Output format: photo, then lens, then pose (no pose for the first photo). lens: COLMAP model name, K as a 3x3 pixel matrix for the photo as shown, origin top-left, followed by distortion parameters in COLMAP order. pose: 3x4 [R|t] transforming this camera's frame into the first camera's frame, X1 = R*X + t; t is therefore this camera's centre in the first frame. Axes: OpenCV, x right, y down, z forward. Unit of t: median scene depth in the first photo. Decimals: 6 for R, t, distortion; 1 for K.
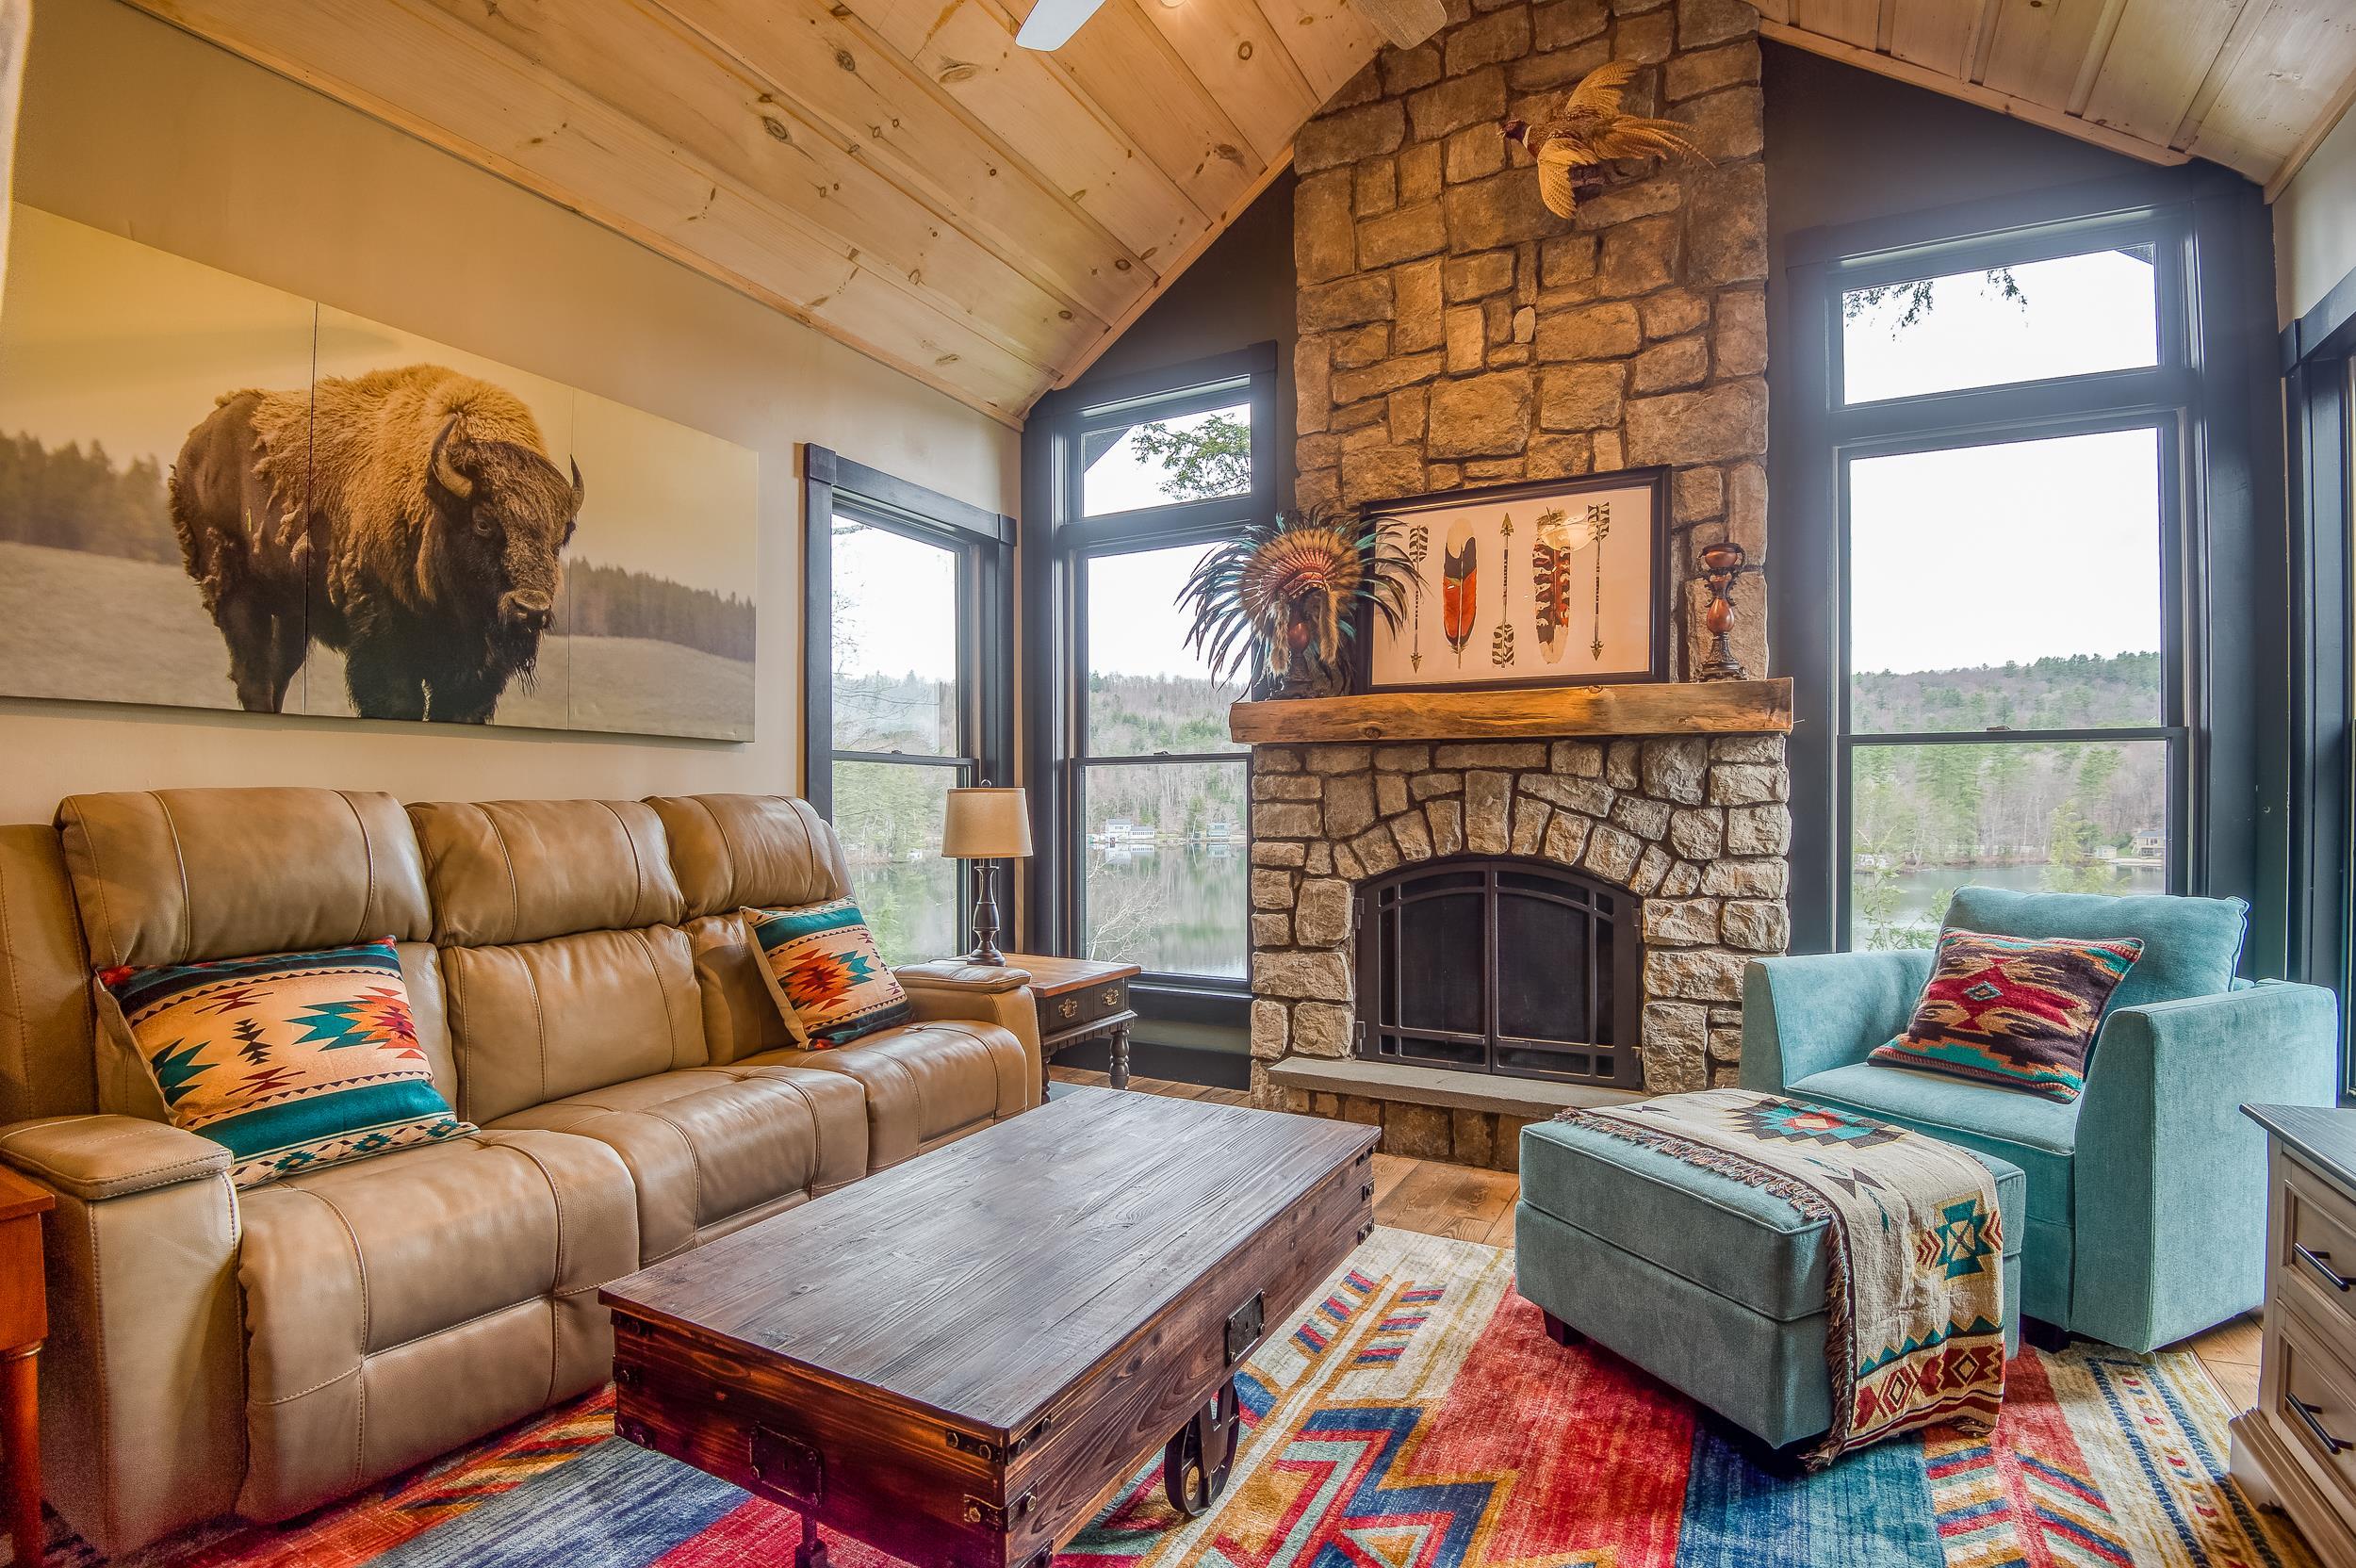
lens RADIAL K [[1087.2, 0, 1176.1], [0, 1087.2, 807.5], [0, 0, 1]] dist [-0.001354, -0.035232]
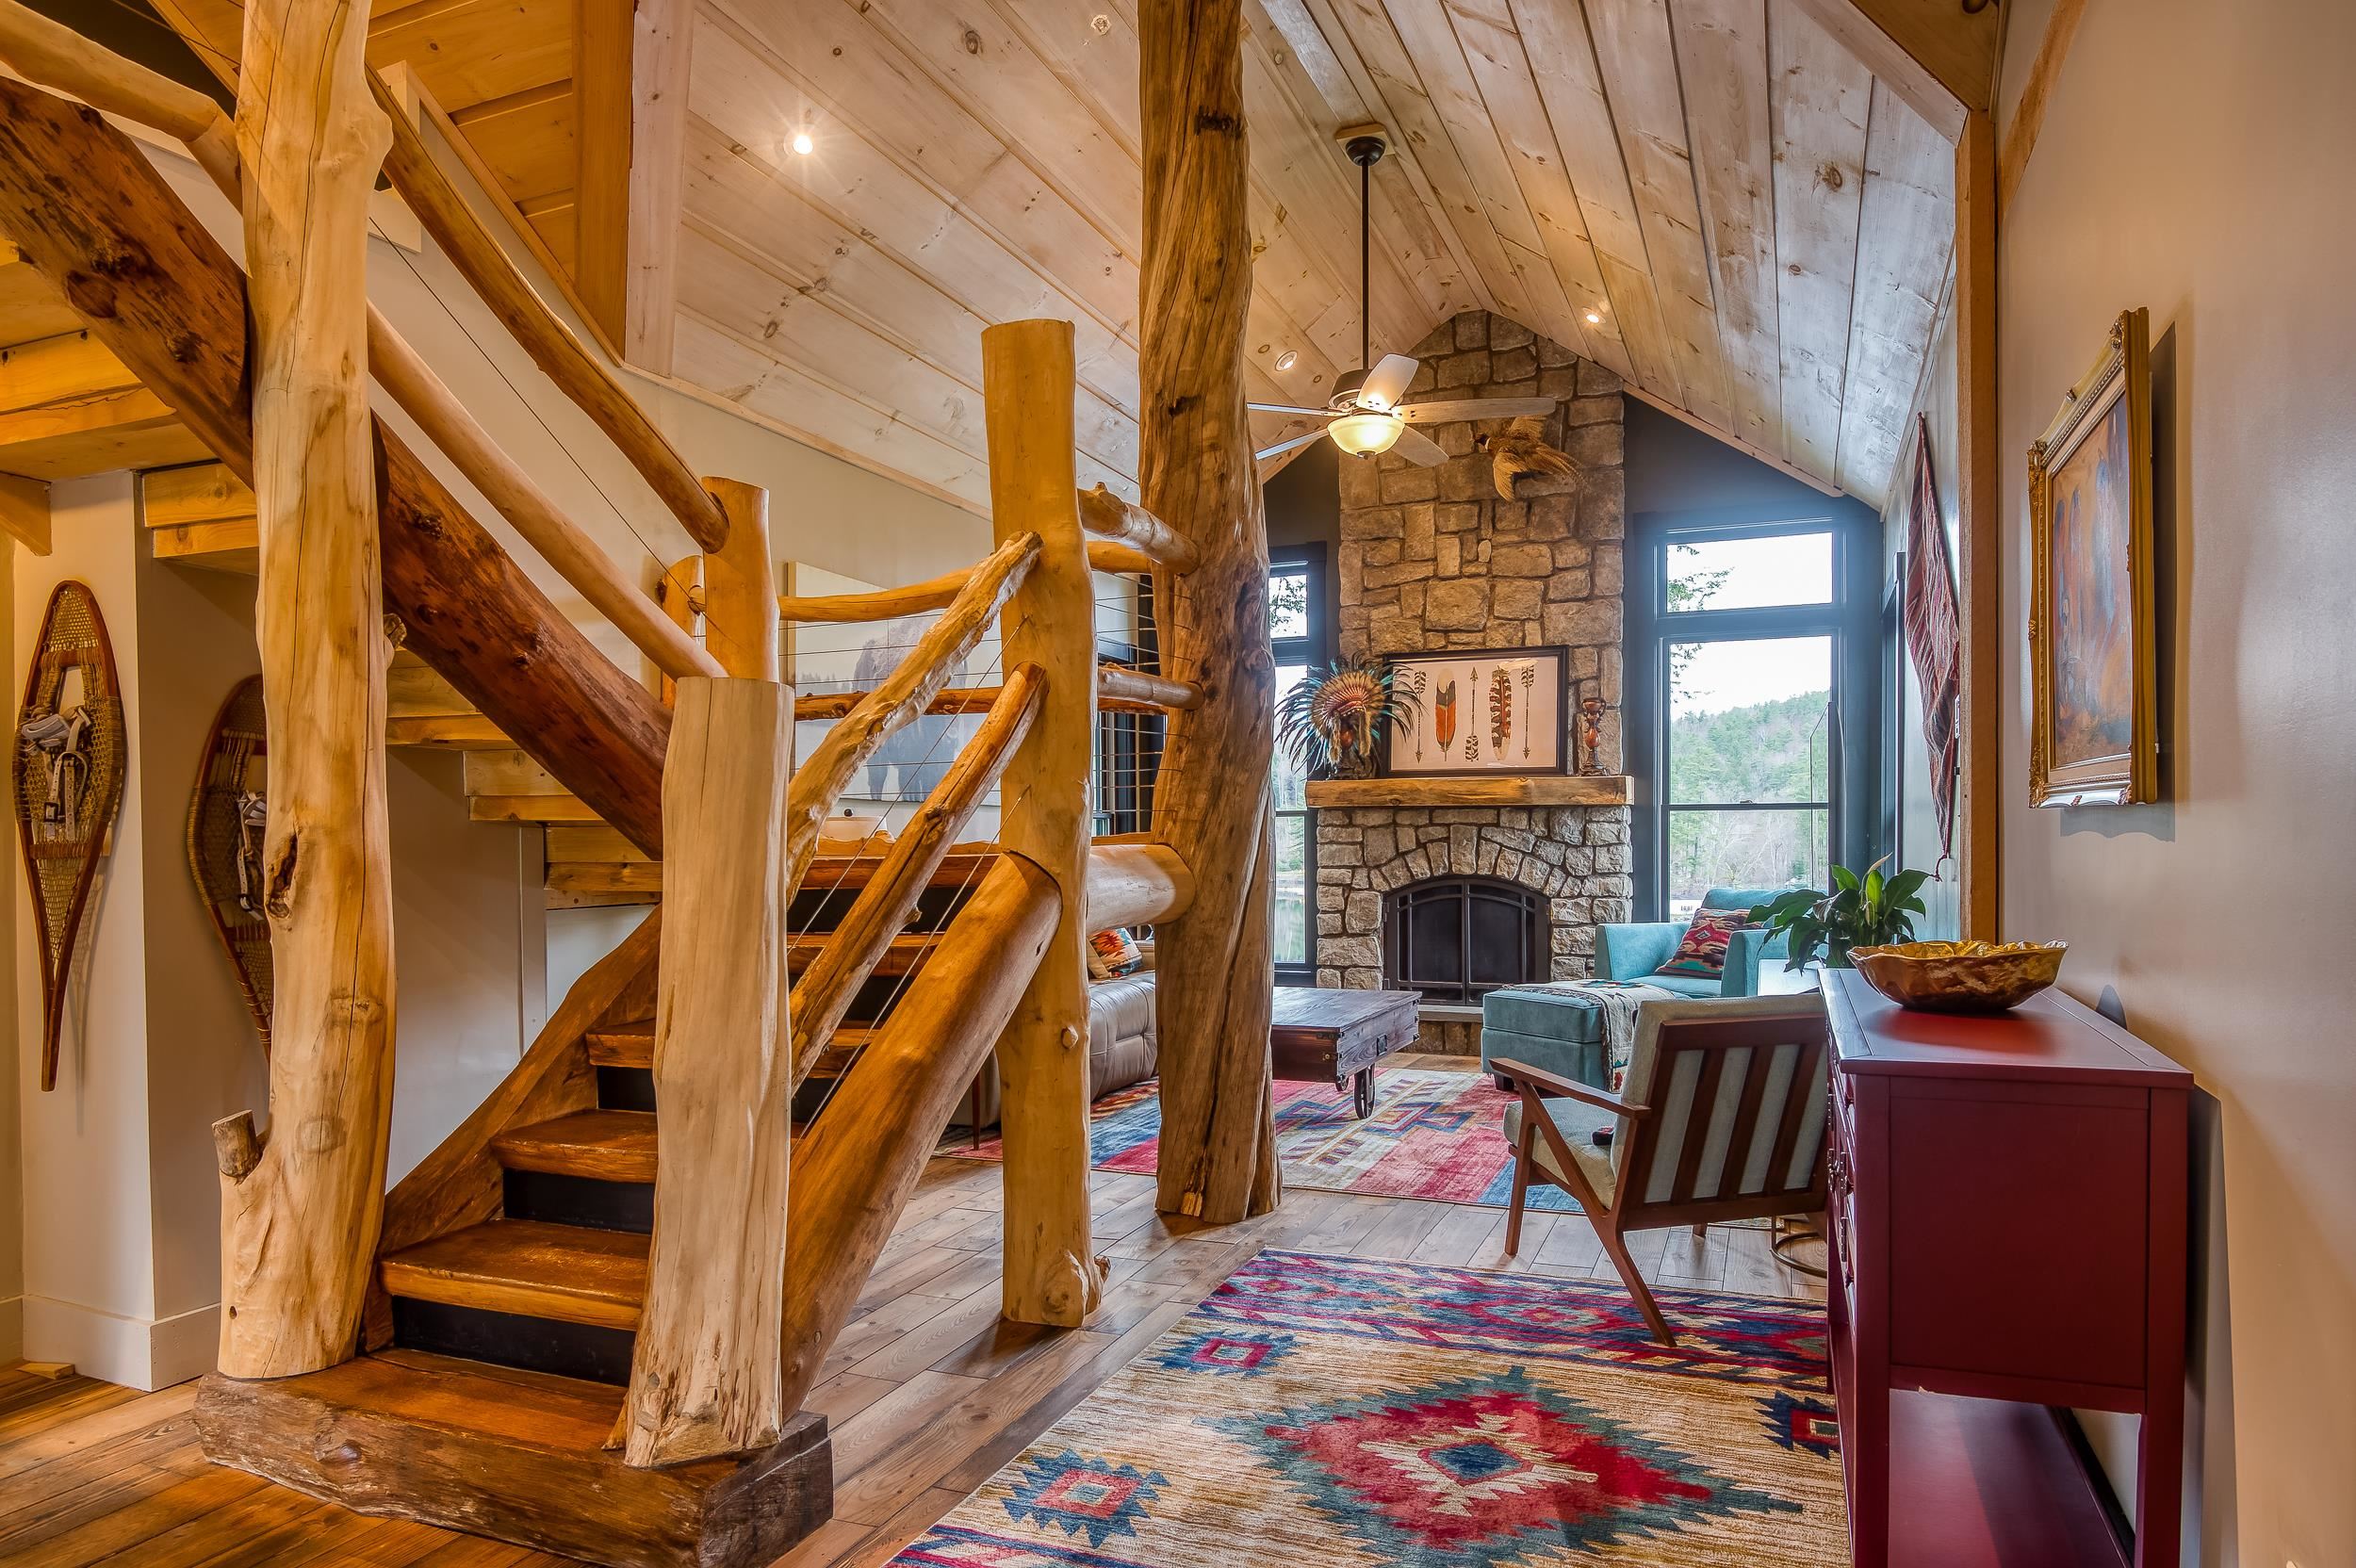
lens RADIAL K [[1469.9, 0, 1177.8], [0, 1469.9, 846.7], [0, 0, 1]] dist [0.000793, 0.000003]
pose [[0.994472, -0.001250, 0.104998, -0.387260], [0.001570, 0.999994, -0.002964, 0.005874], [-0.104994, 0.003112, 0.994468, -1.201878]]
